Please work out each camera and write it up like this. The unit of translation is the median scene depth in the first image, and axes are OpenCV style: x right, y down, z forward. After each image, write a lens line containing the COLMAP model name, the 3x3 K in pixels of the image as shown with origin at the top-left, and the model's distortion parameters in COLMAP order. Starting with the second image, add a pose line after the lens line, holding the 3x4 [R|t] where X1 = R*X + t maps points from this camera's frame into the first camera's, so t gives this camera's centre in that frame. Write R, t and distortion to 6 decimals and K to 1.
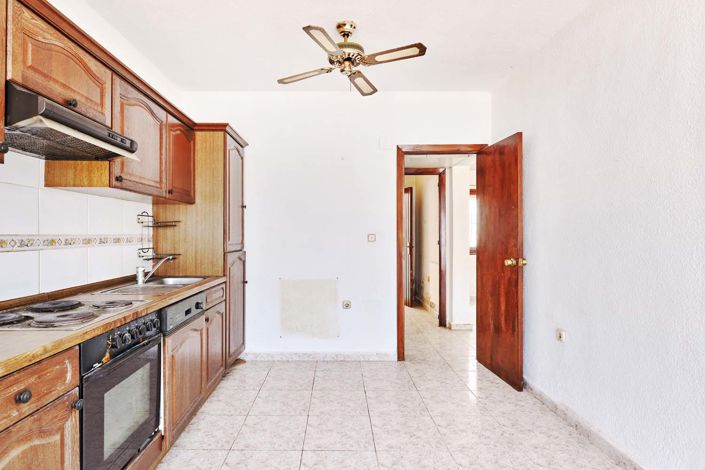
lens RADIAL K [[370.2, 0, 338.1], [0, 370.2, 235.5], [0, 0, 1]] dist [0.004964, 0.001795]
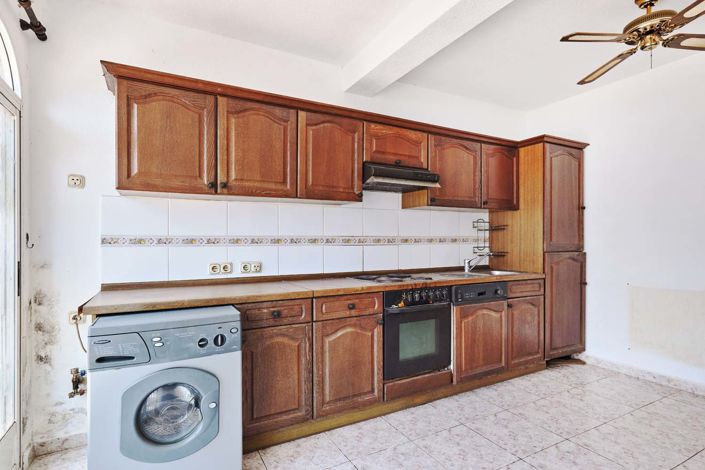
lens RADIAL K [[370.2, 0, 356.7], [0, 370.2, 235.6], [0, 0, 1]] dist [0.004964, 0.001795]
pose [[0.494979, -0.015765, -0.868762, 0.439247], [0.003182, 0.999862, -0.016331, 0.015996], [0.868899, 0.005319, 0.494960, -0.032978]]
